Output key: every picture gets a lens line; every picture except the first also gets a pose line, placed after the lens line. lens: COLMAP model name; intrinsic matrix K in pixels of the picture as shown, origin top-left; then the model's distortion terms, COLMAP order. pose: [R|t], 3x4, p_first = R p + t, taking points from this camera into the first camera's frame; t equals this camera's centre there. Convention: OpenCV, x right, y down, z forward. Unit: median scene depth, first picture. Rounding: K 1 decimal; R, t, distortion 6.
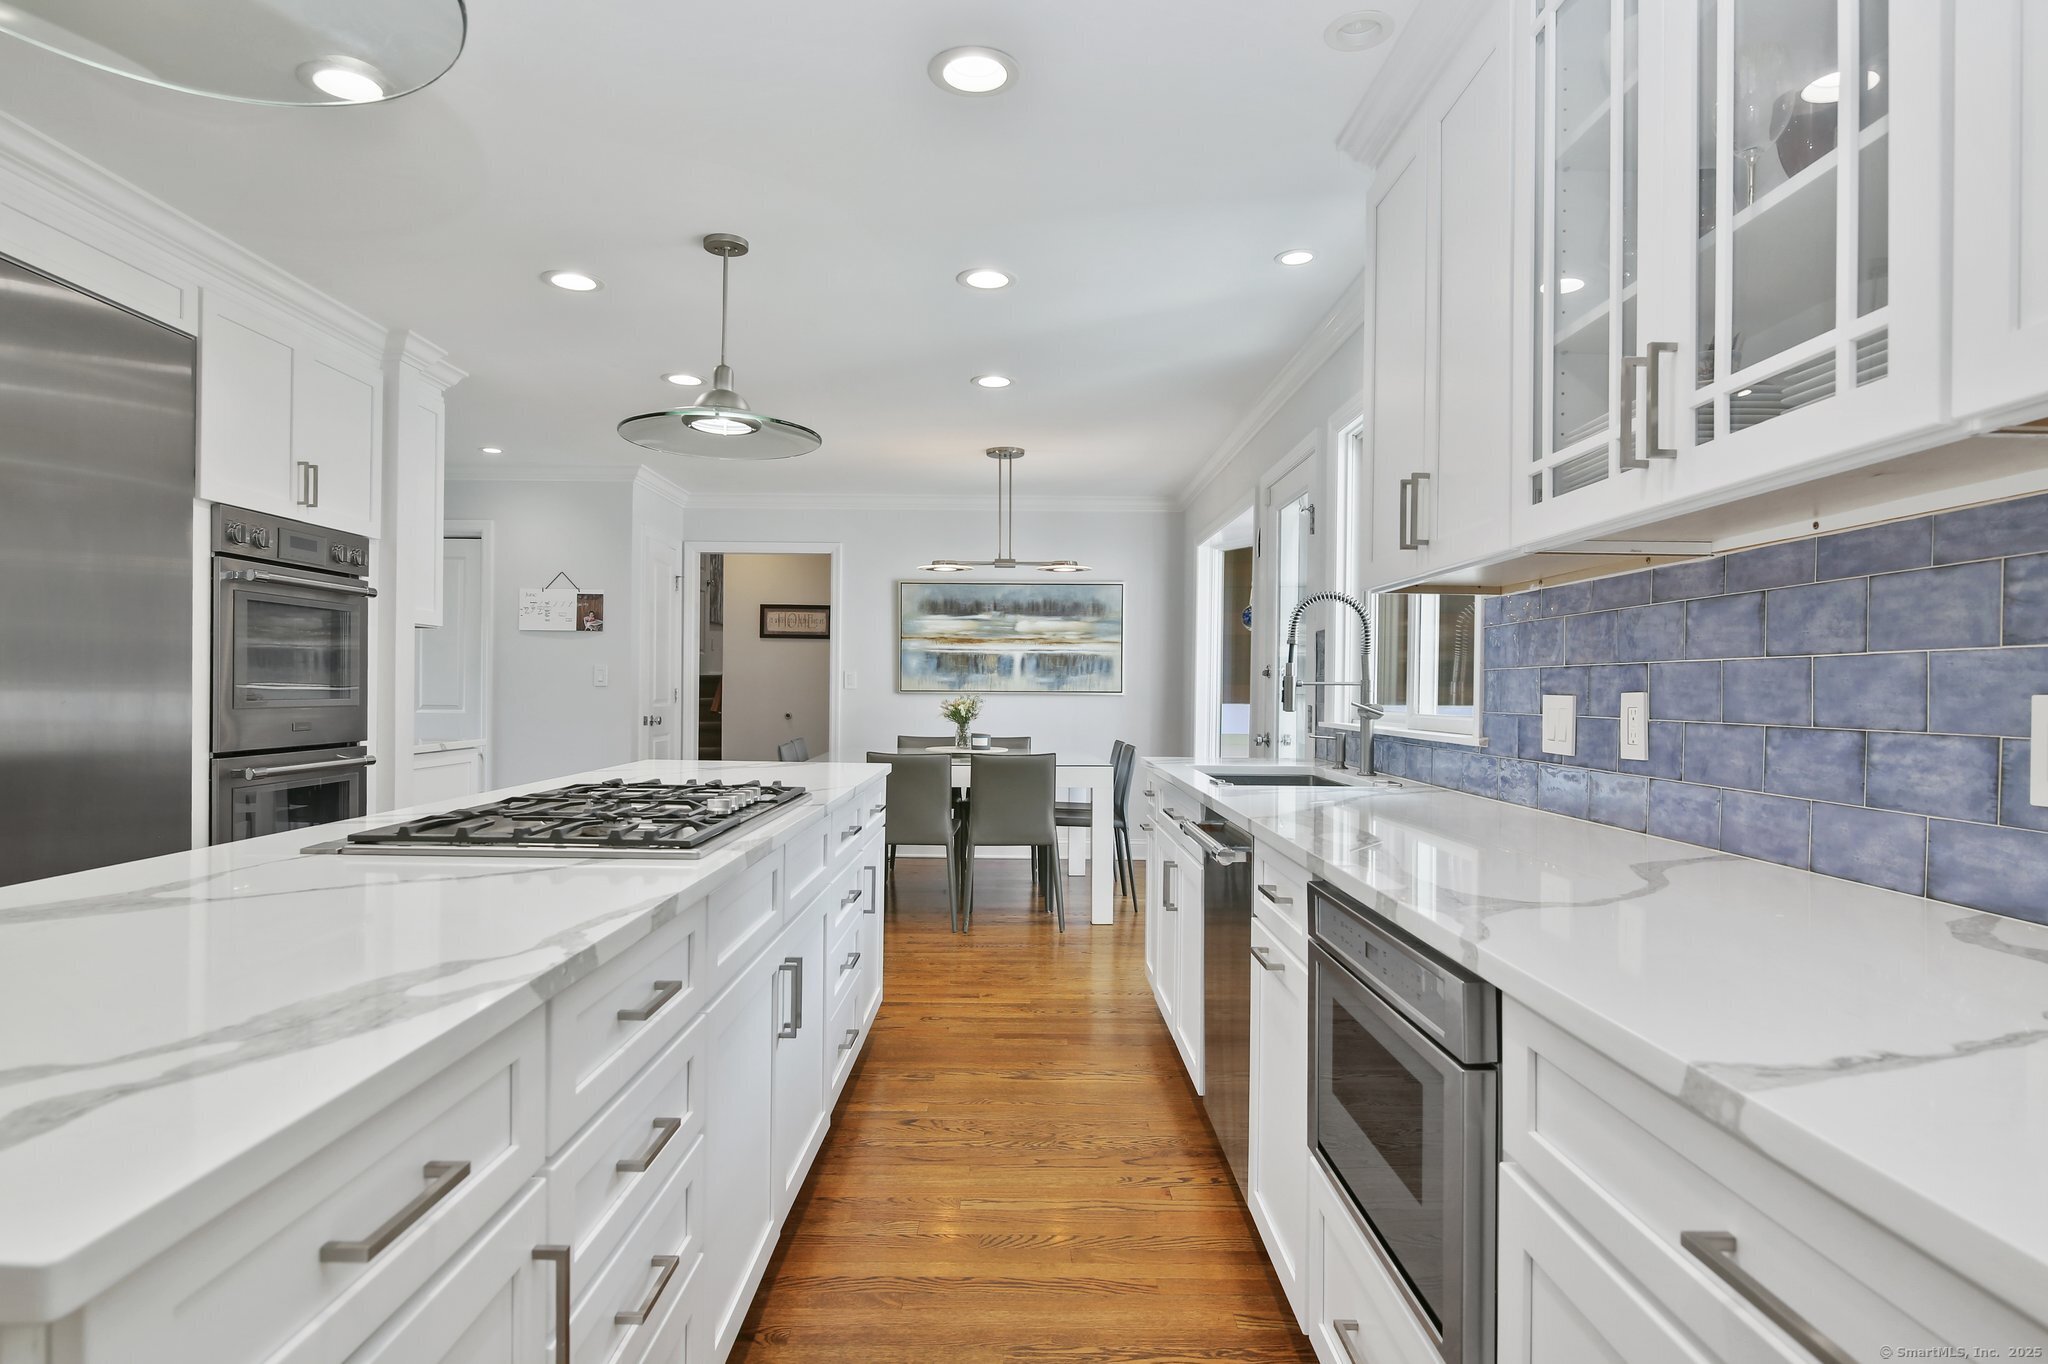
lens RADIAL K [[1120.0, 0, 1028.3], [0, 1120.0, 691.1], [0, 0, 1]] dist [0.002379, -0.000292]
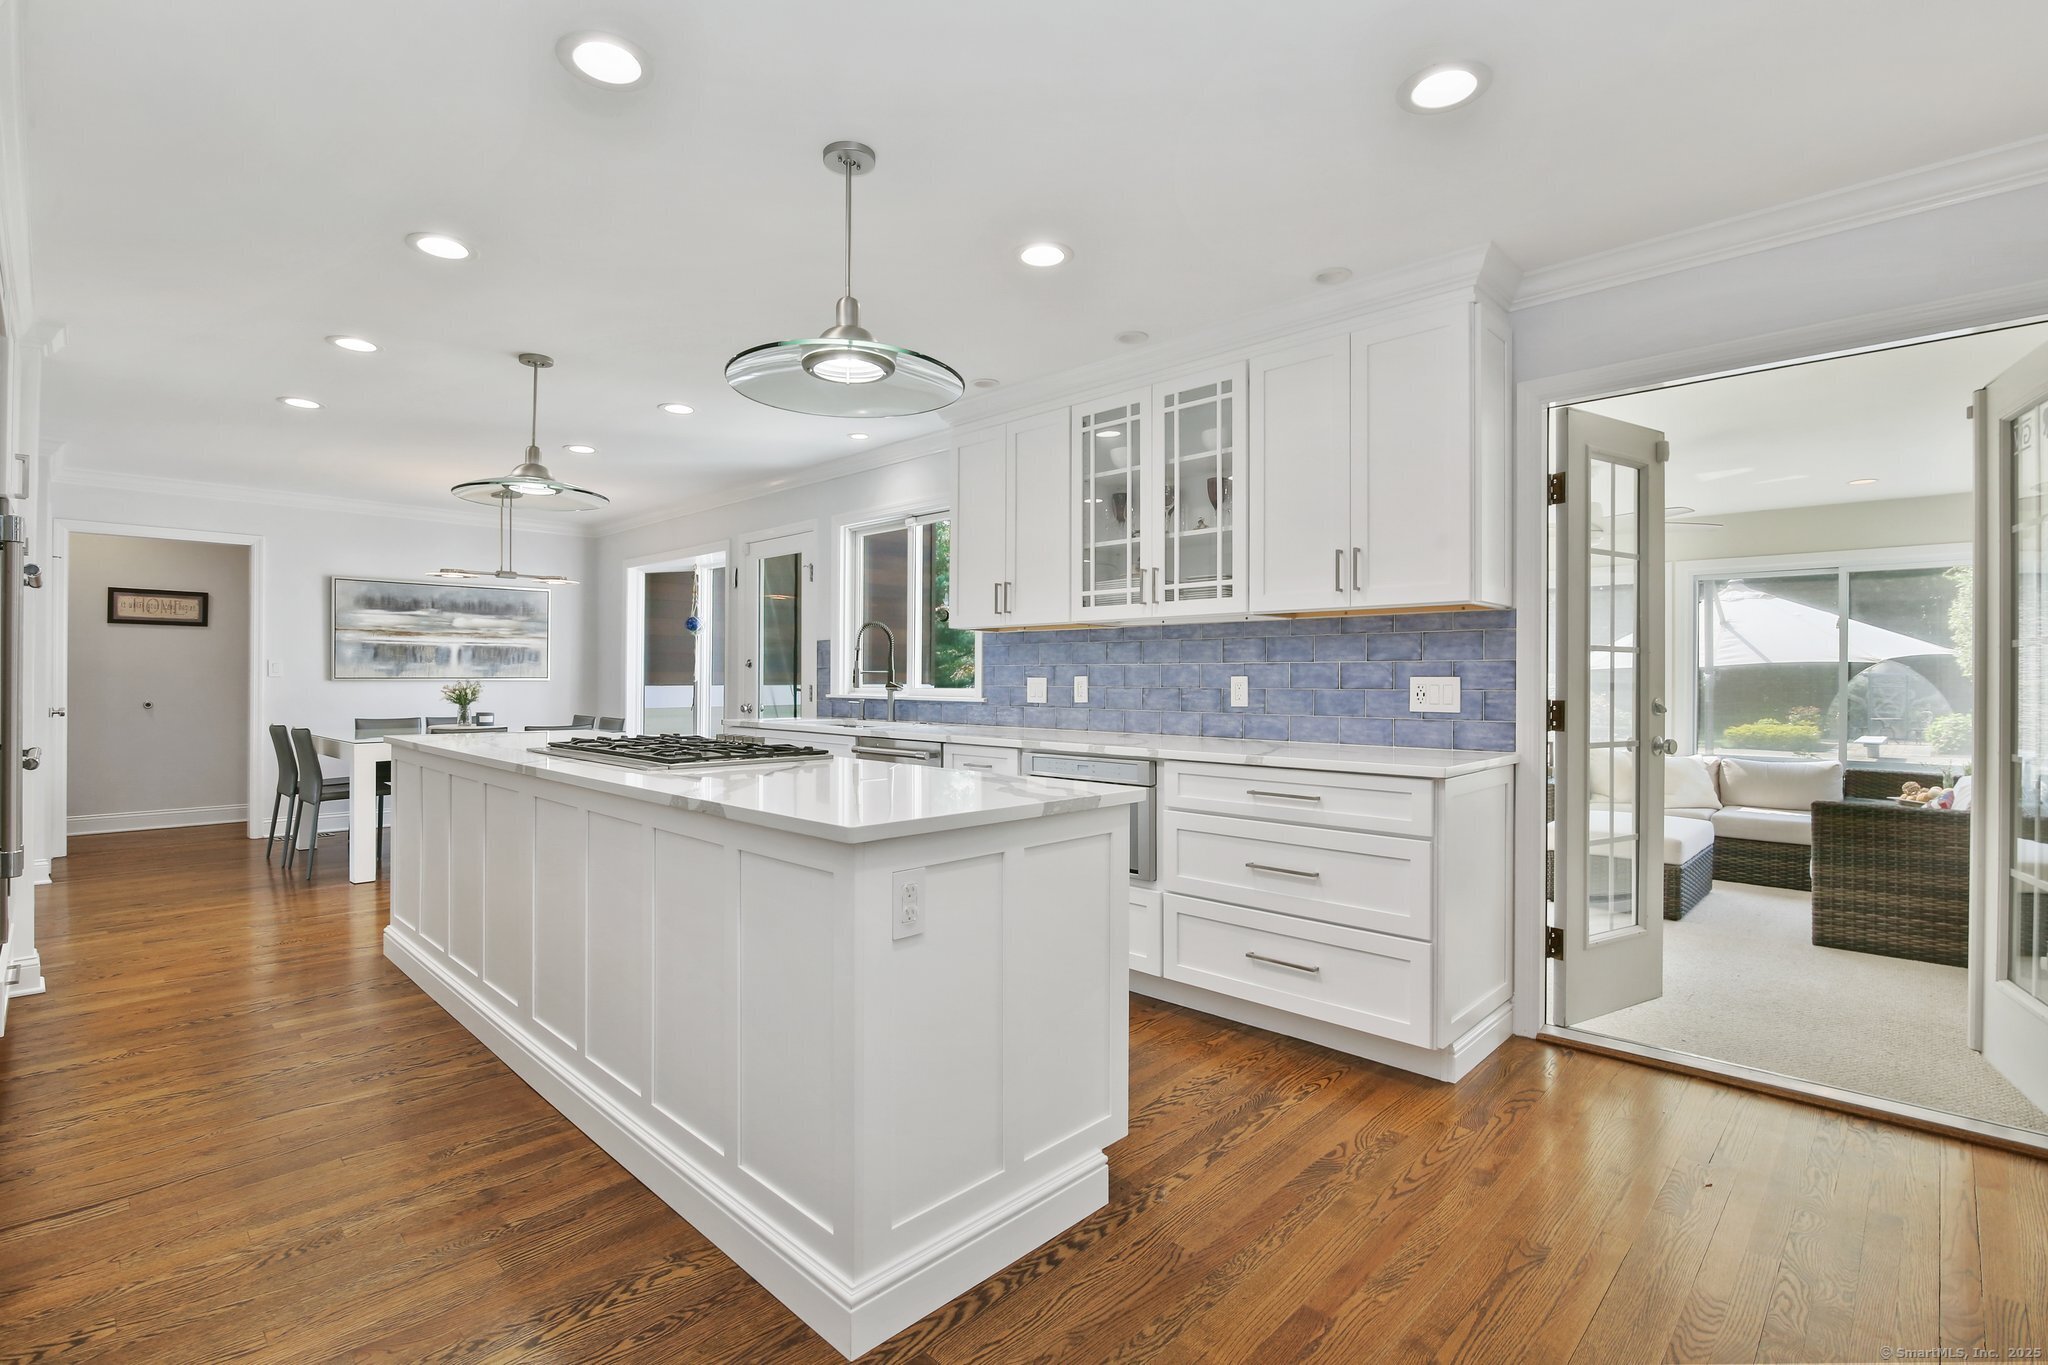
lens RADIAL K [[949.3, 0, 1014.2], [0, 949.3, 678.9], [0, 0, 1]] dist [-0.008871, -0.000326]
pose [[0.710919, -0.006905, 0.703240, -0.289965], [0.004416, 0.999976, 0.005354, -0.001383], [-0.703260, -0.000701, 0.710932, -0.114867]]
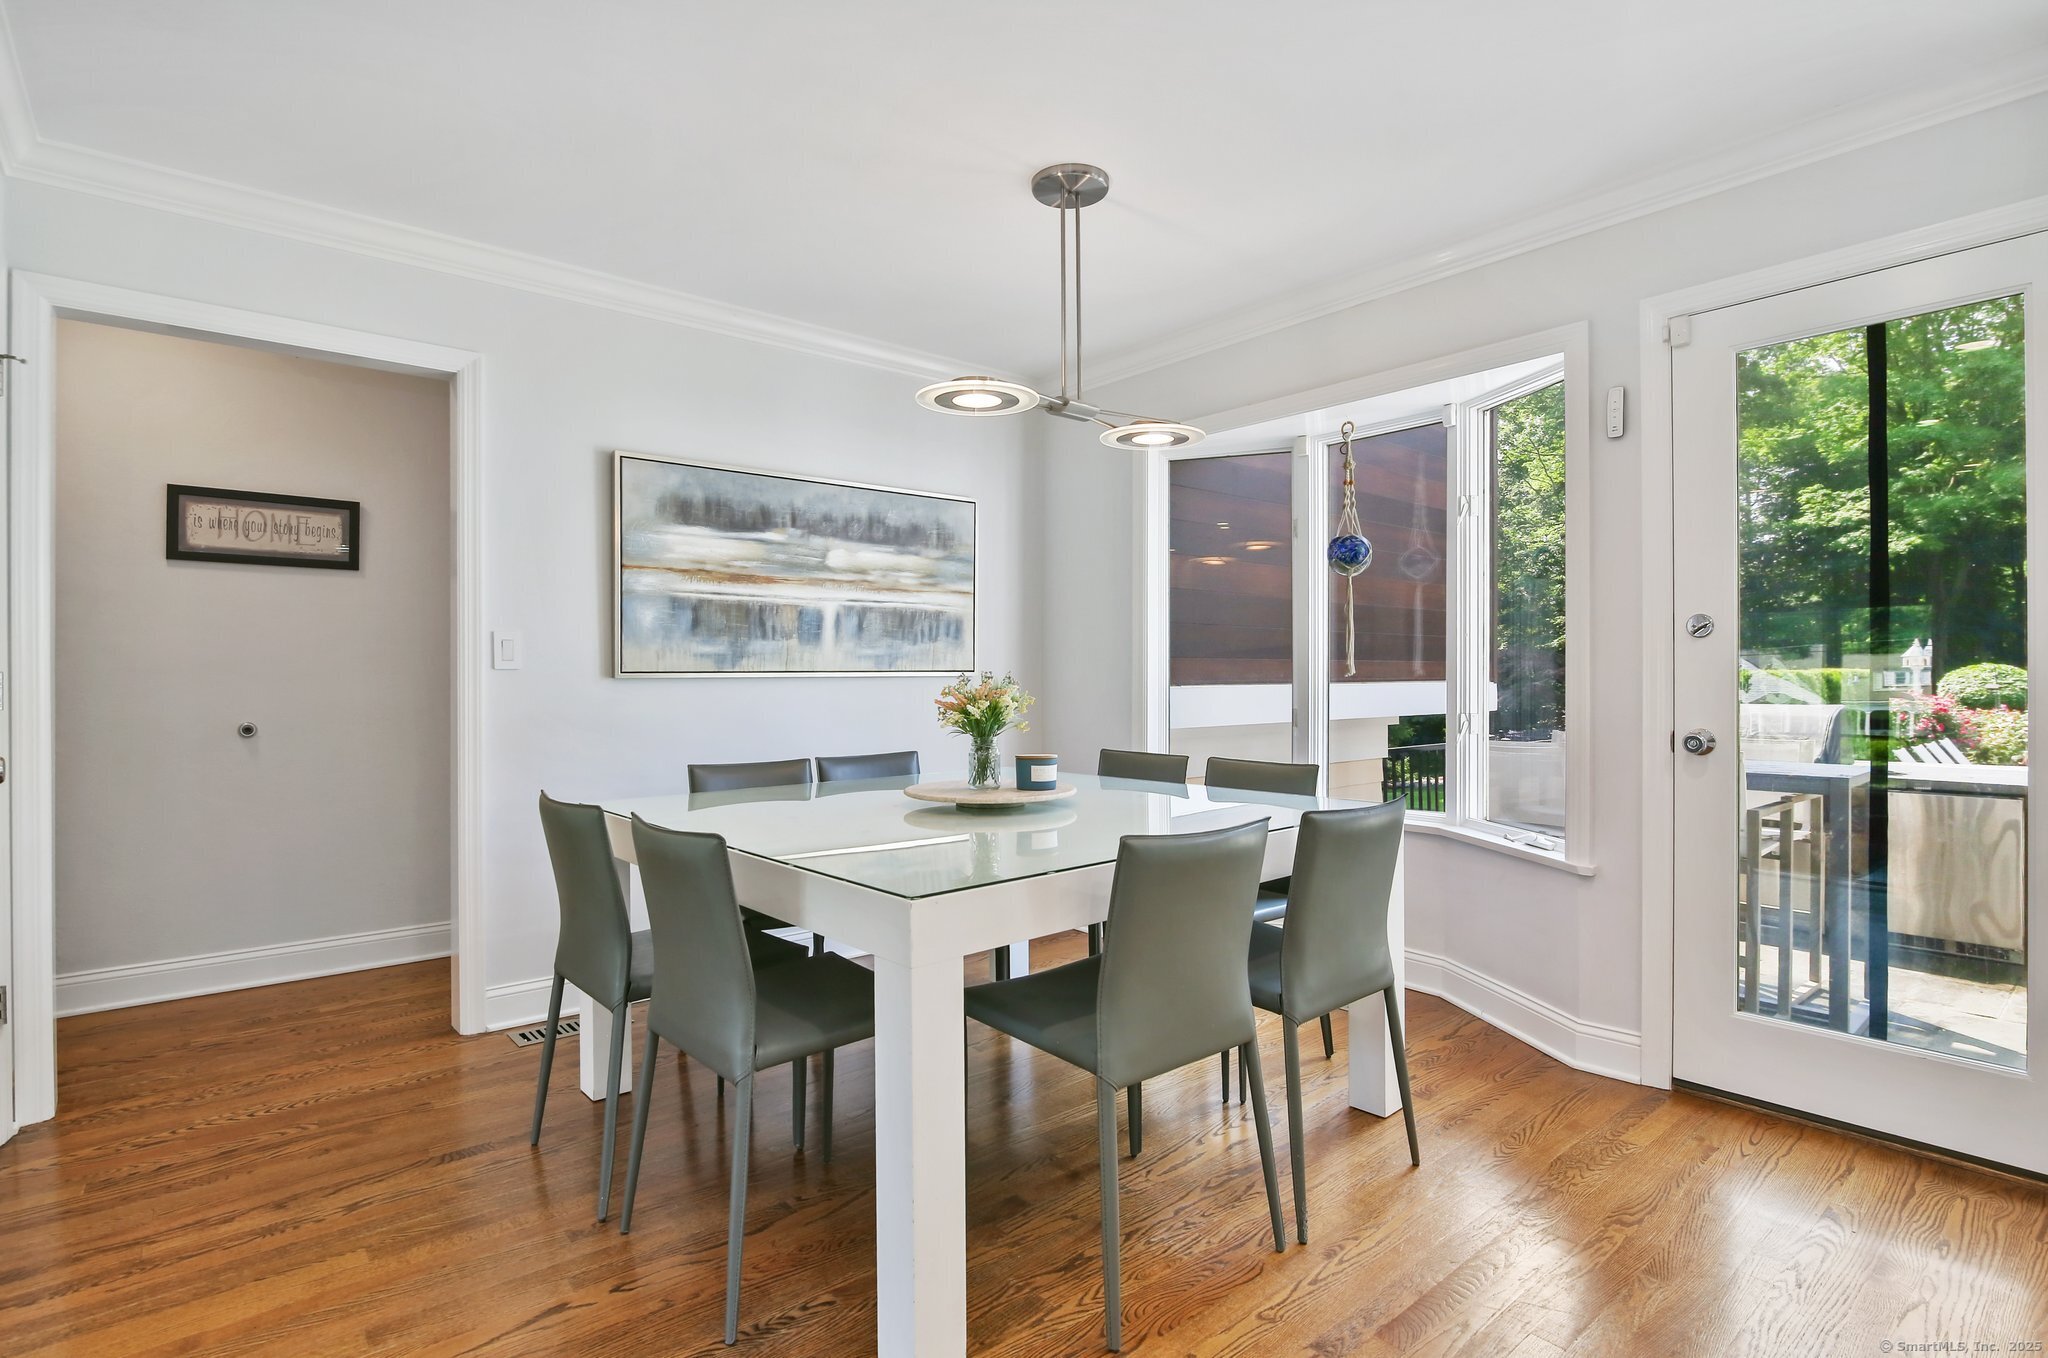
lens RADIAL K [[993.9, 0, 1023.7], [0, 993.9, 675.9], [0, 0, 1]] dist [-0.013850, -0.000417]
pose [[0.773221, -0.011716, 0.634028, -0.255690], [0.011082, 0.999926, 0.004963, 0.001142], [-0.634039, 0.003188, 0.773294, 0.544497]]
